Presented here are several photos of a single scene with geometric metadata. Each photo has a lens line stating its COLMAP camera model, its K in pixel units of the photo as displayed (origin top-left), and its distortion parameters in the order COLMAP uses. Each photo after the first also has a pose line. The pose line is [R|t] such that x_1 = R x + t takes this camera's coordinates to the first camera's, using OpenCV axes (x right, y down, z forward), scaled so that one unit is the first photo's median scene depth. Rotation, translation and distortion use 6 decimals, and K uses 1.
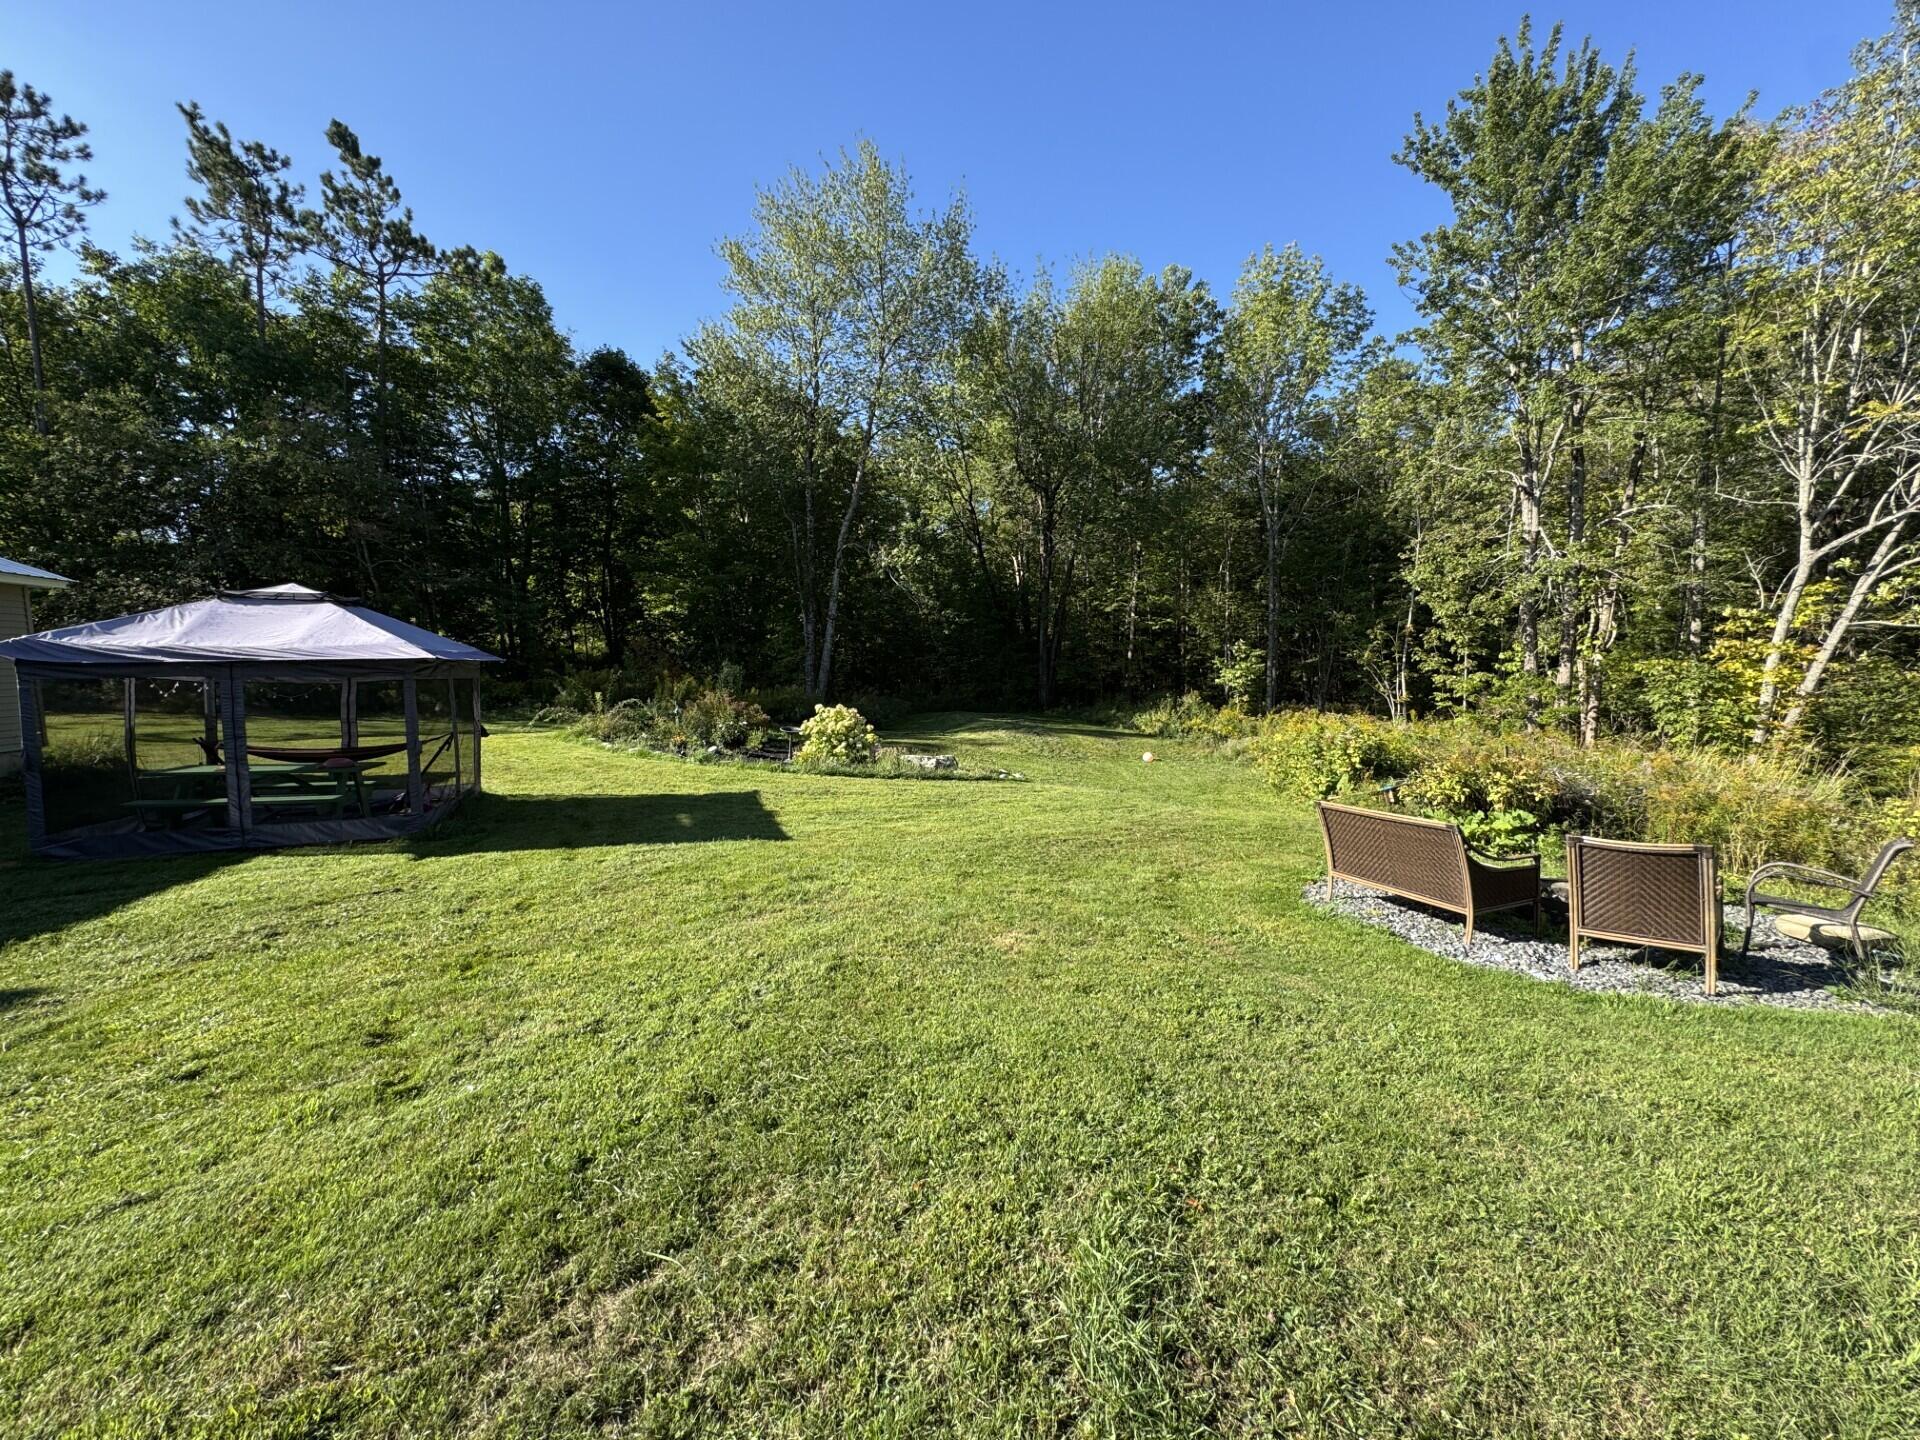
lens RADIAL K [[773.9, 0, 962.9], [0, 773.9, 716.5], [0, 0, 1]] dist [0.002187, 0.000060]
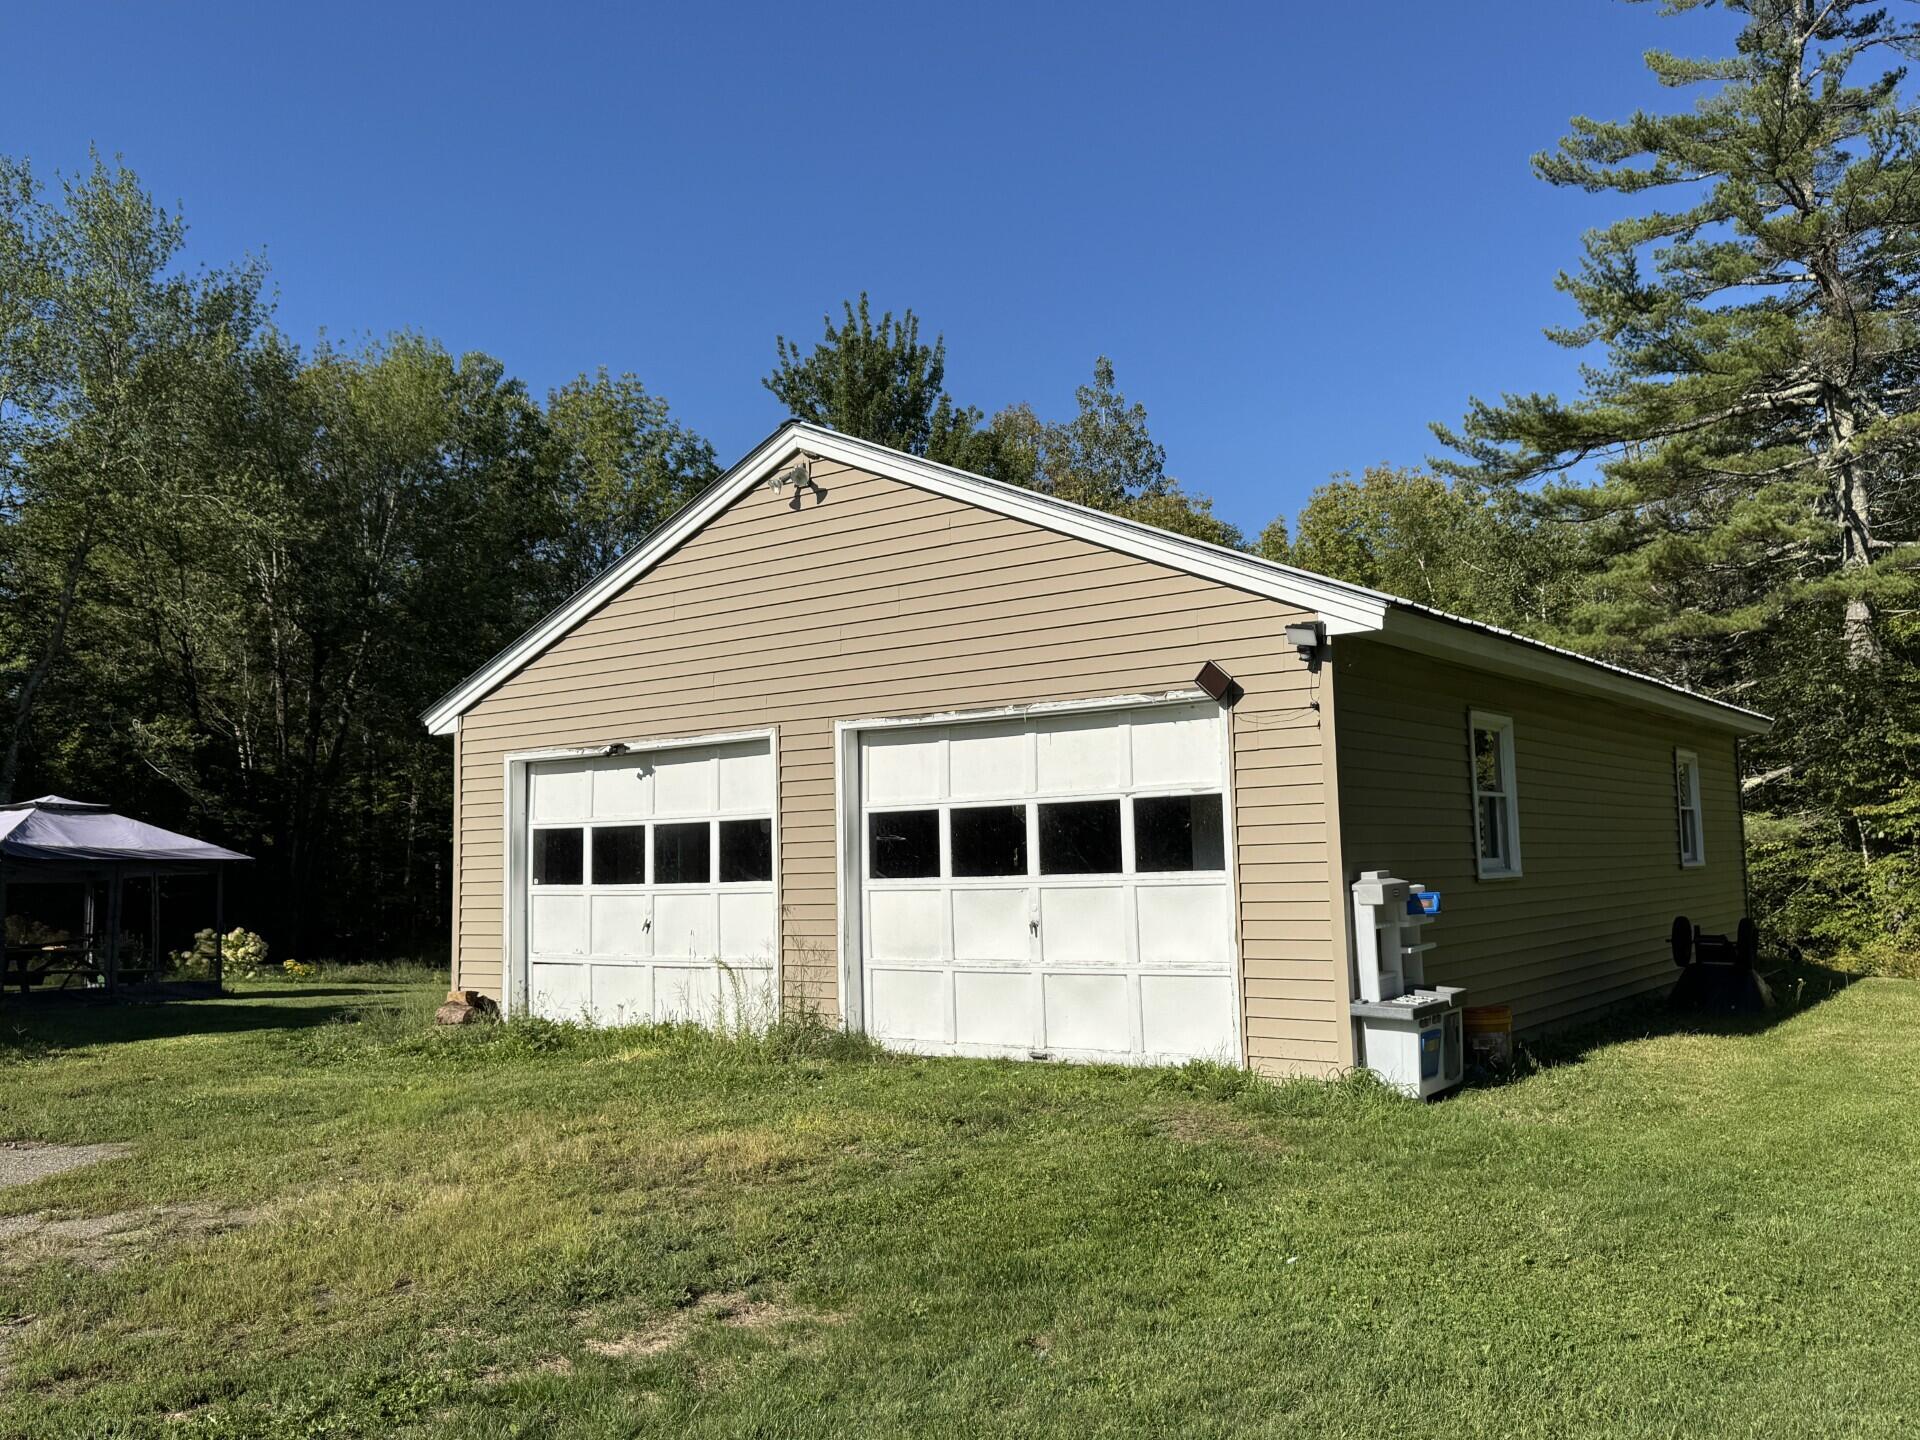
lens RADIAL K [[1515.1, 0, 984.8], [0, 1515.1, 756.0], [0, 0, 1]] dist [0.146232, -0.237368]
pose [[0.763477, 0.049278, 0.643952, -0.492014], [0.054511, 0.988610, -0.140282, 0.062603], [-0.643531, 0.142204, 0.752095, -0.627311]]
